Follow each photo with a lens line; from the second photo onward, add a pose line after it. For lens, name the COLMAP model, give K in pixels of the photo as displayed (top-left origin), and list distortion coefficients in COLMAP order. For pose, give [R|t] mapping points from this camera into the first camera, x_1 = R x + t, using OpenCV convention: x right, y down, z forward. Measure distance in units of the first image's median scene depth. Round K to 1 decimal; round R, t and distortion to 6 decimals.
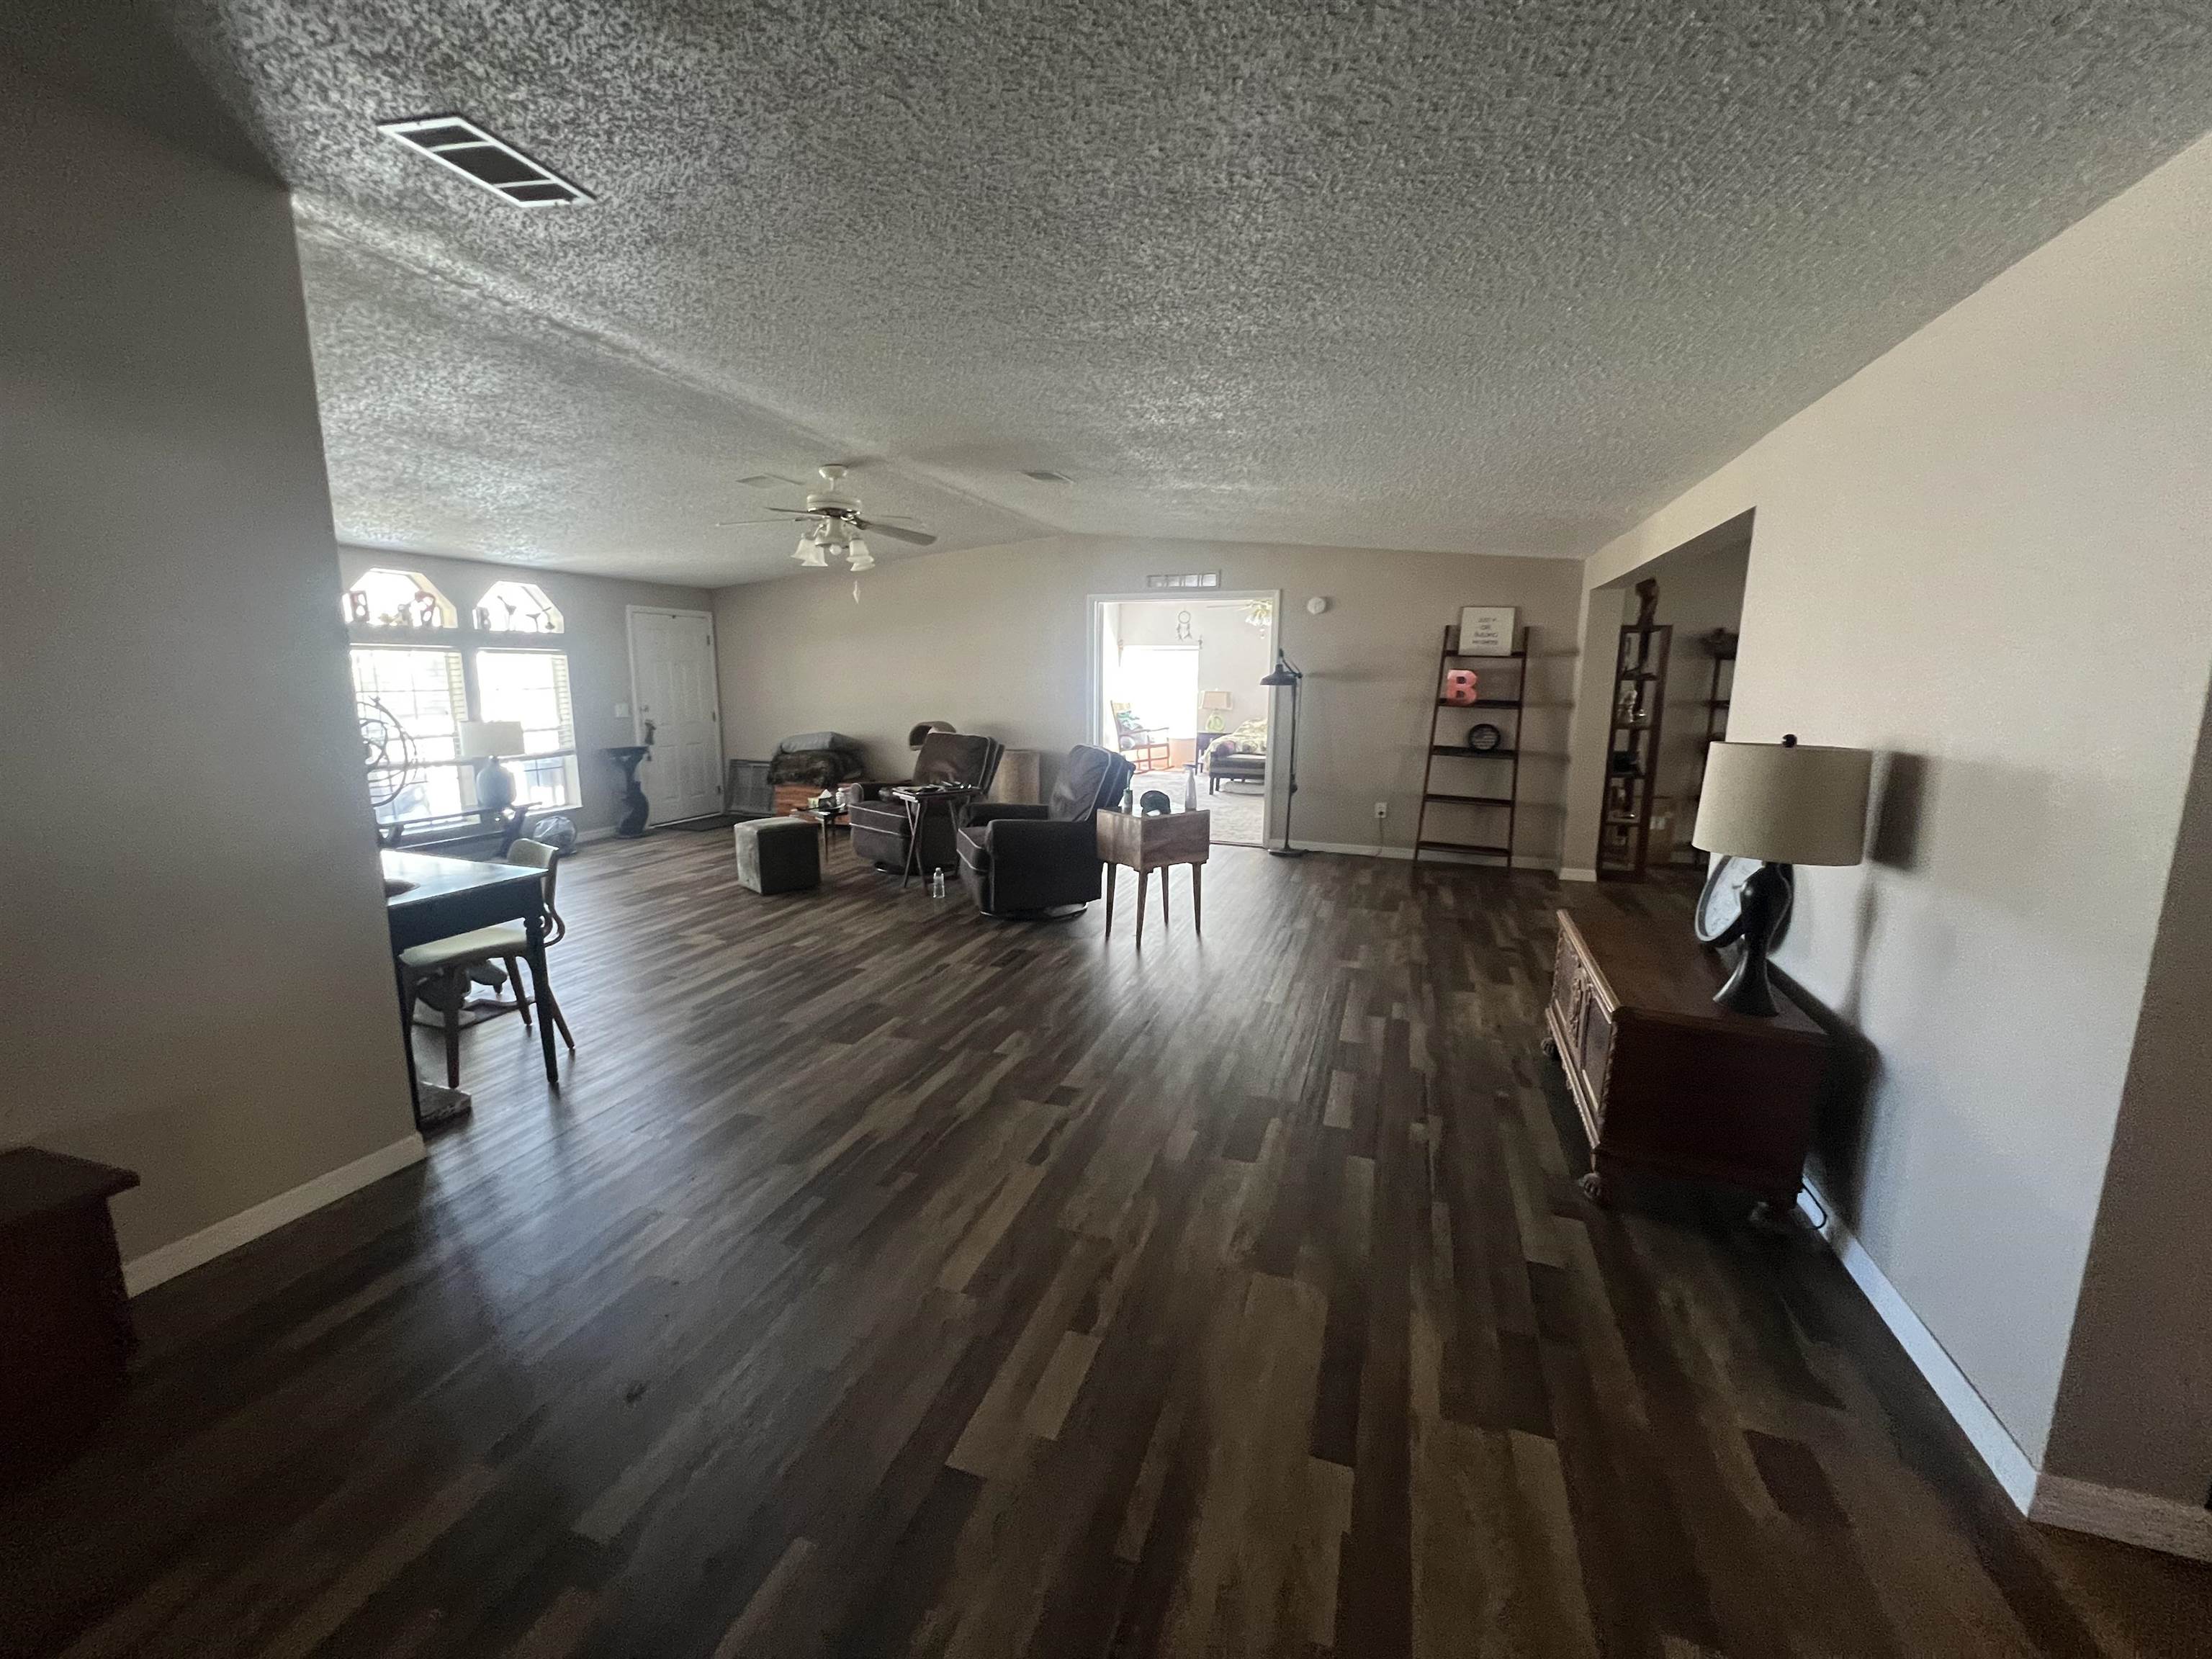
lens RADIAL K [[884.3, 0, 1102.5], [0, 884.3, 827.2], [0, 0, 1]] dist [-0.003696, 0.000608]
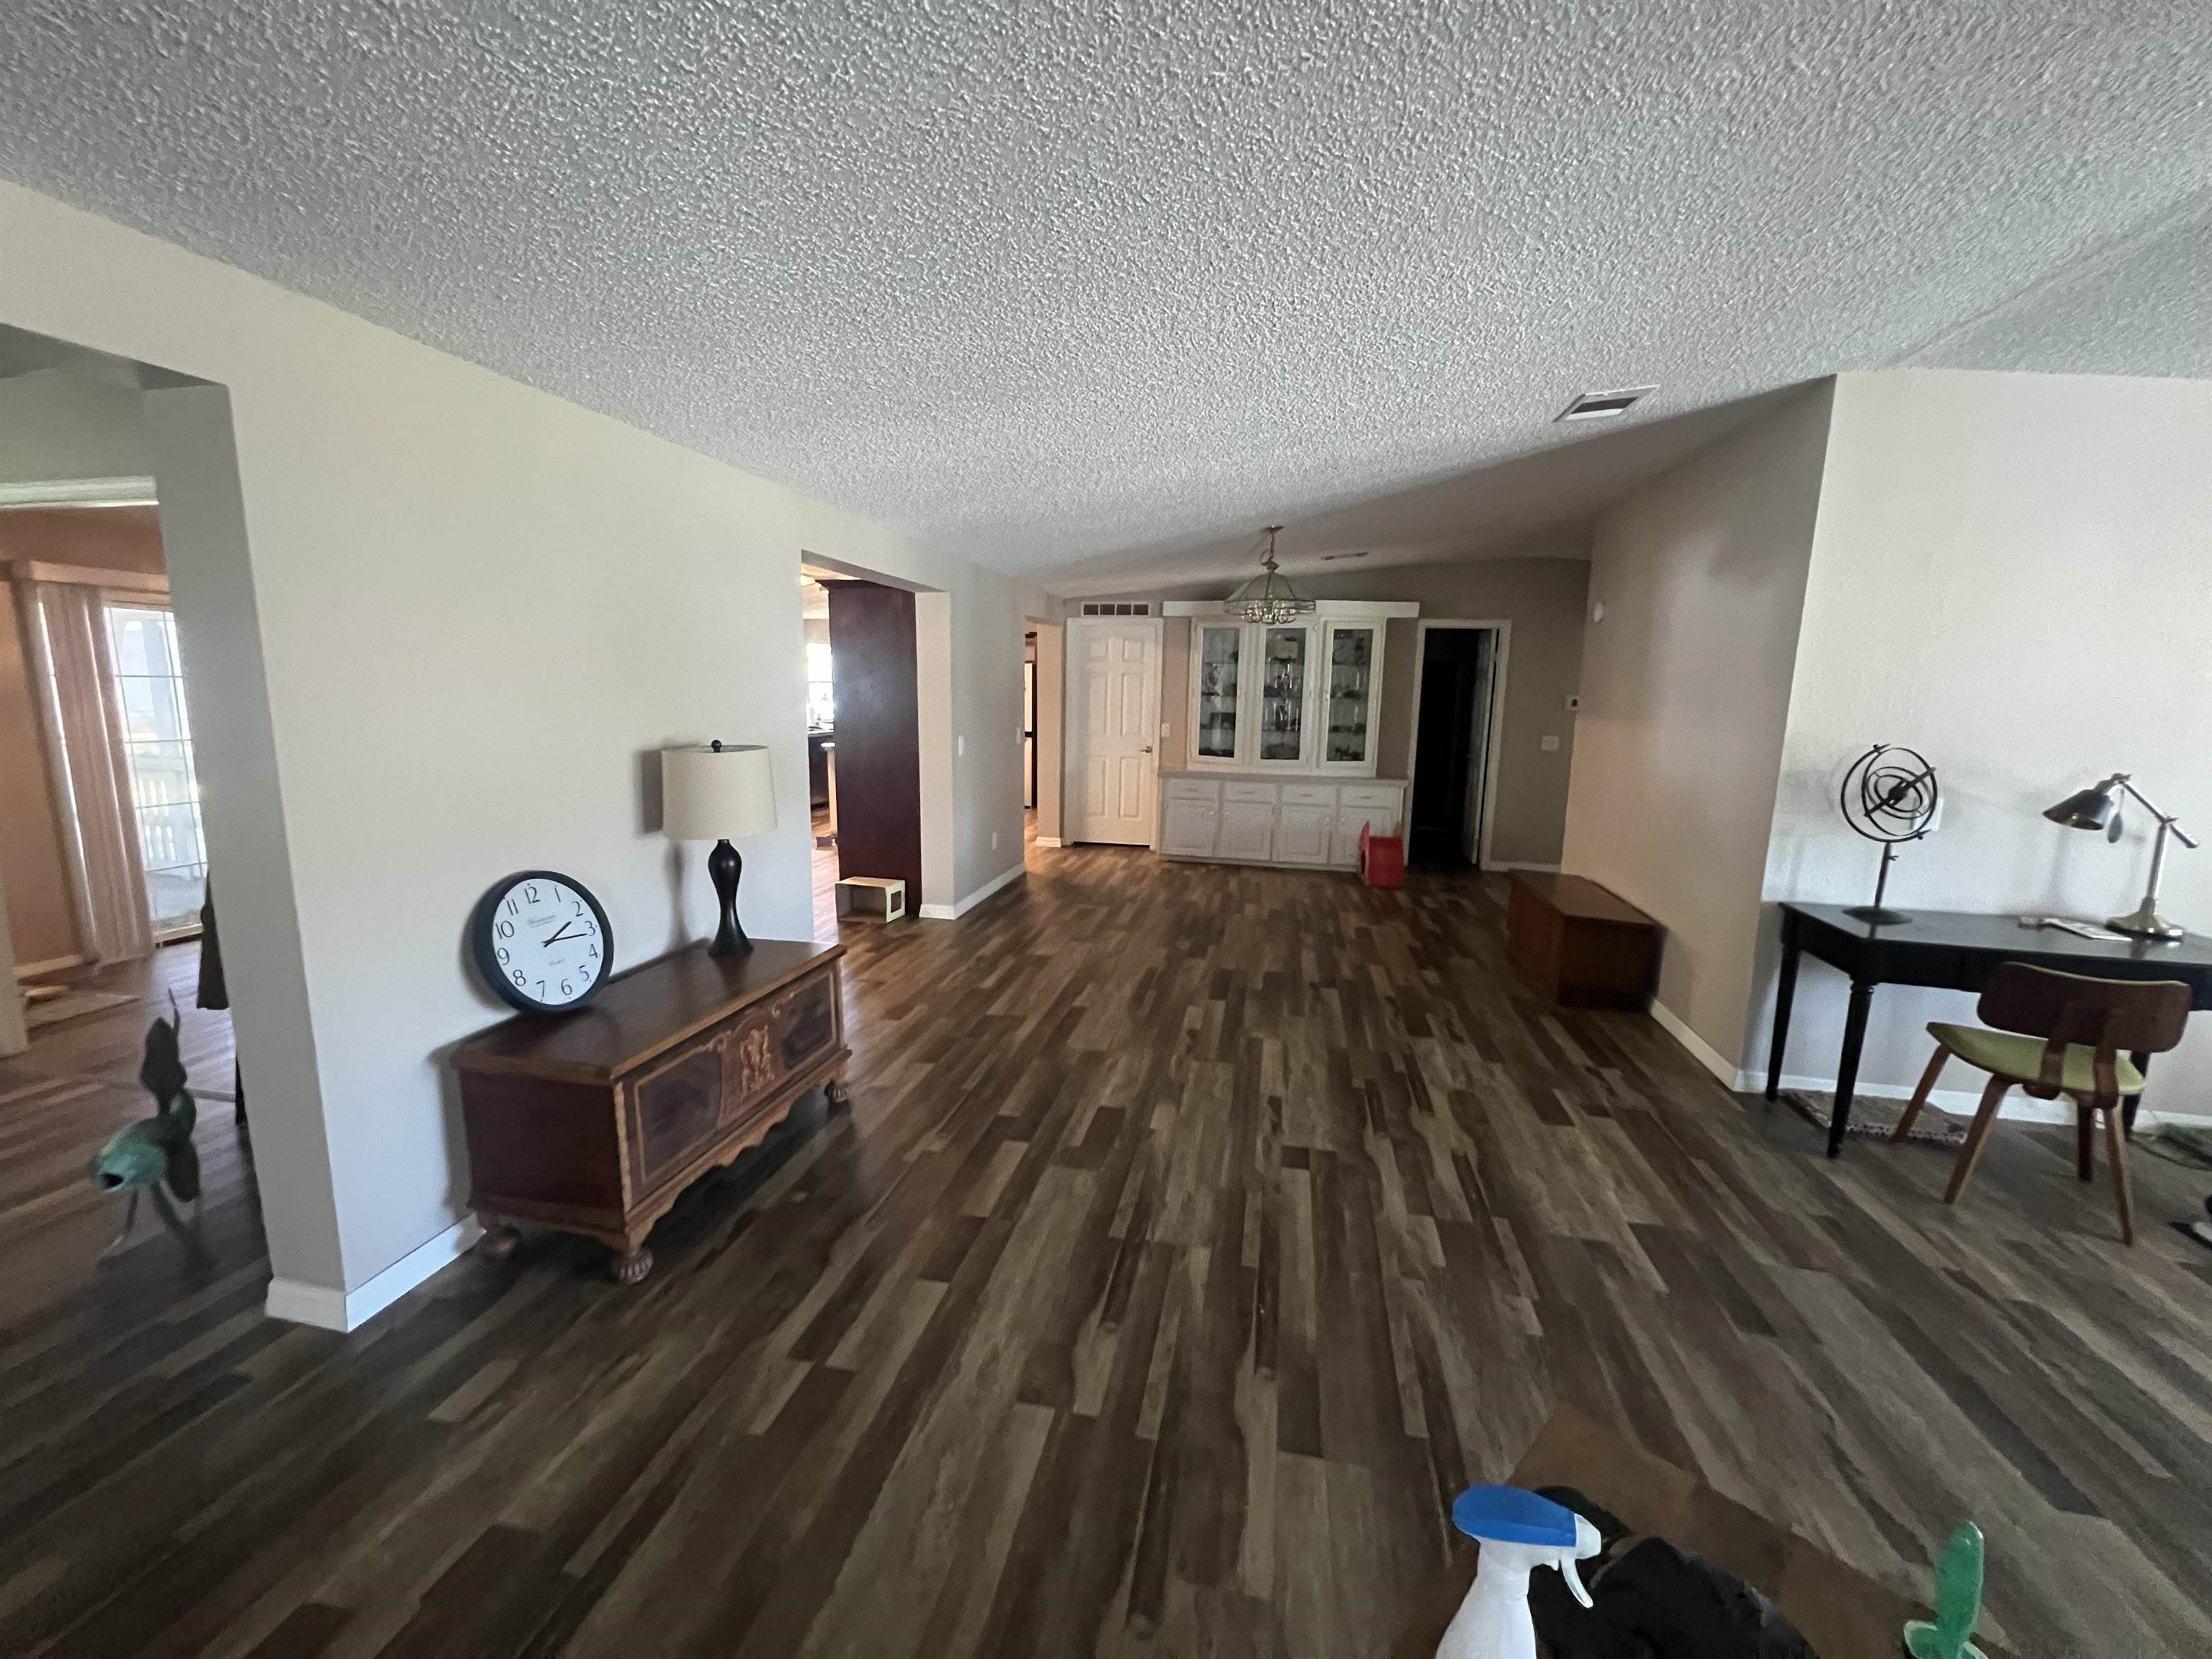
lens RADIAL K [[884.3, 0, 1110.8], [0, 884.3, 824.6], [0, 0, 1]] dist [-0.003696, 0.000608]
pose [[-0.990672, -0.004794, -0.136187, 0.289105], [-0.048219, 0.947057, 0.317423, -0.331774], [0.127456, 0.321029, -0.938454, 1.802638]]
